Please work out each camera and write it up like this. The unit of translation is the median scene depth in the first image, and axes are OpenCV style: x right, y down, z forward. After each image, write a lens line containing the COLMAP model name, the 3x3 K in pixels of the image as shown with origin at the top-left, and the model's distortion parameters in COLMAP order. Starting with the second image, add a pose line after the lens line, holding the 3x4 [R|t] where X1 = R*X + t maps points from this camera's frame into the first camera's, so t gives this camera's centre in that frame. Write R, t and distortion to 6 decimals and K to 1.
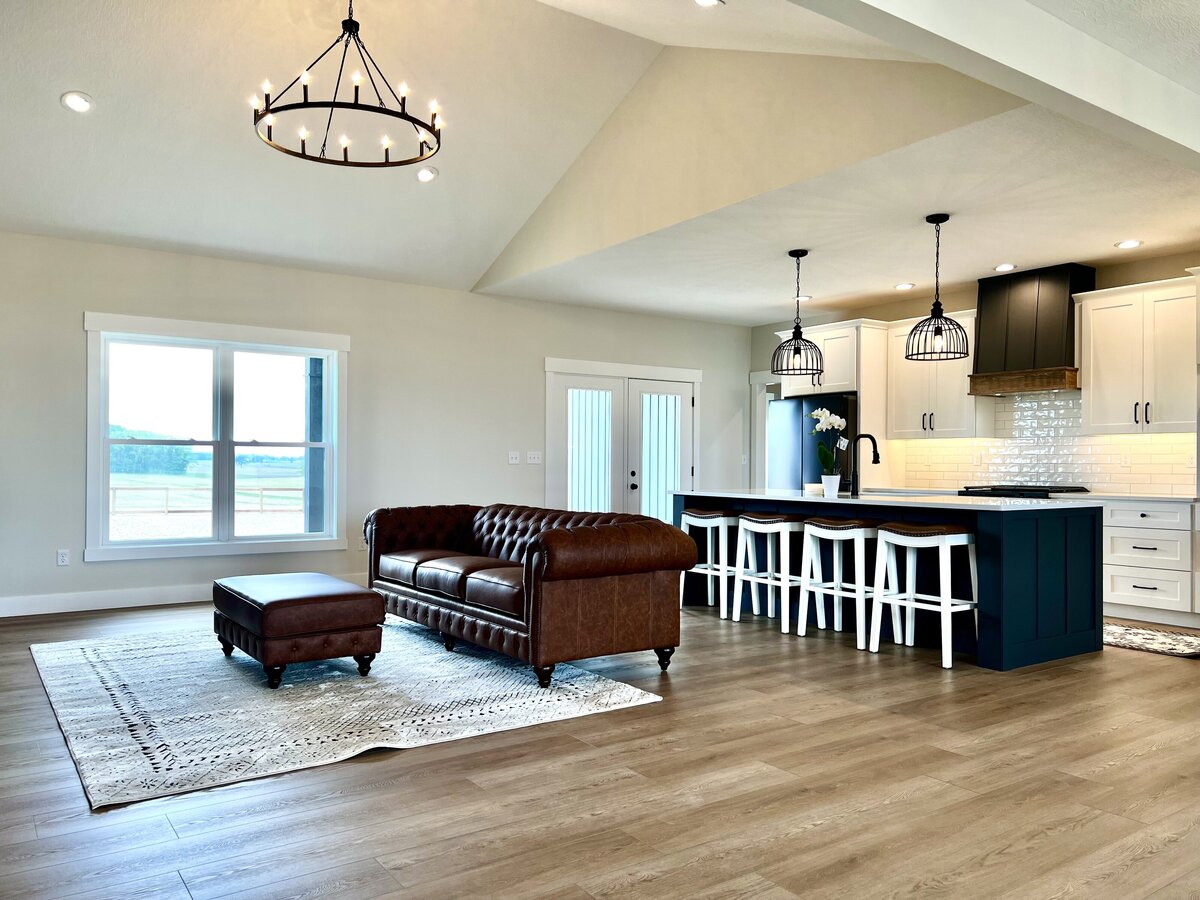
lens RADIAL K [[897.6, 0, 594.0], [0, 897.6, 459.4], [0, 0, 1]] dist [0.057512, -0.060860]
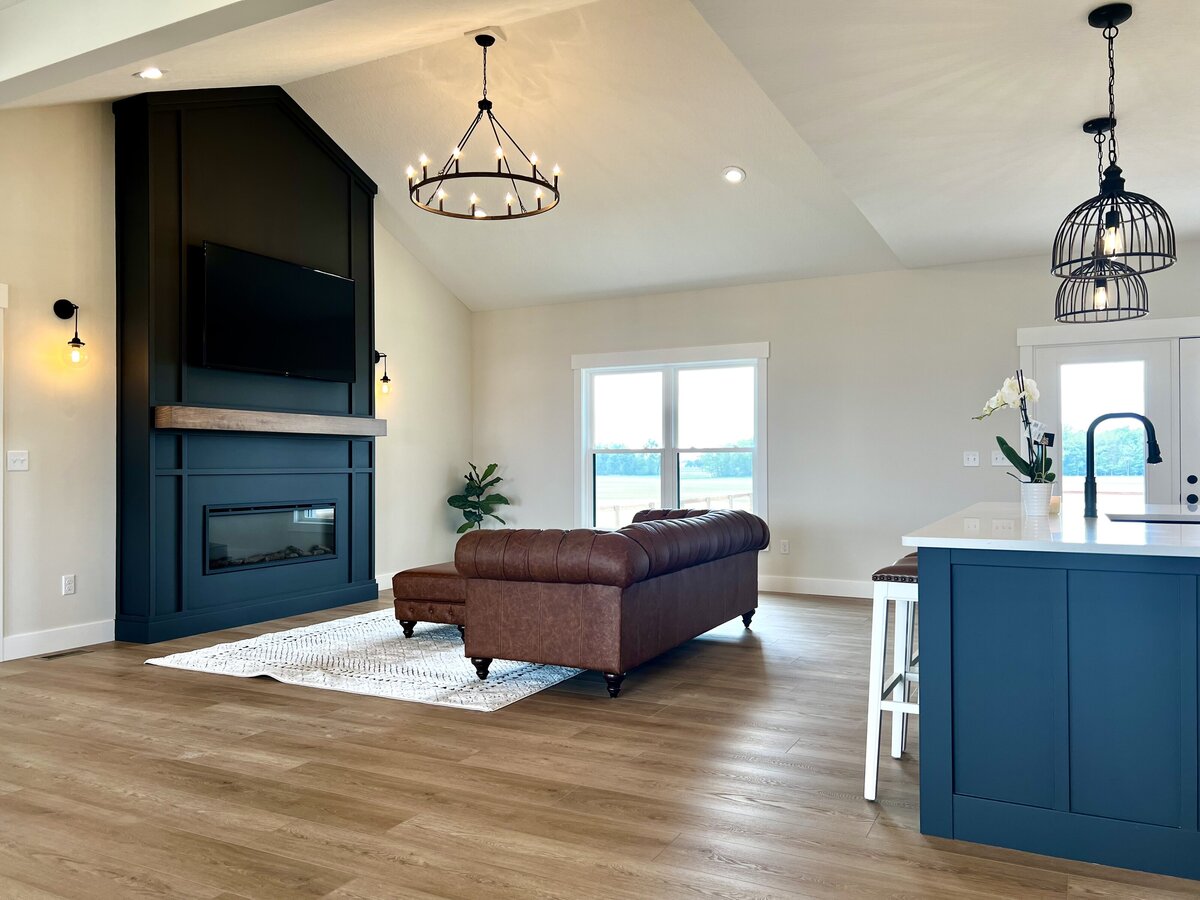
lens RADIAL K [[897.6, 0, 594.0], [0, 897.6, 459.4], [0, 0, 1]] dist [0.057512, -0.060860]
pose [[0.469060, -0.012960, -0.883071, 1.092895], [0.008445, 0.999912, -0.010189, 0.008685], [0.883126, -0.002678, 0.469128, 0.717572]]
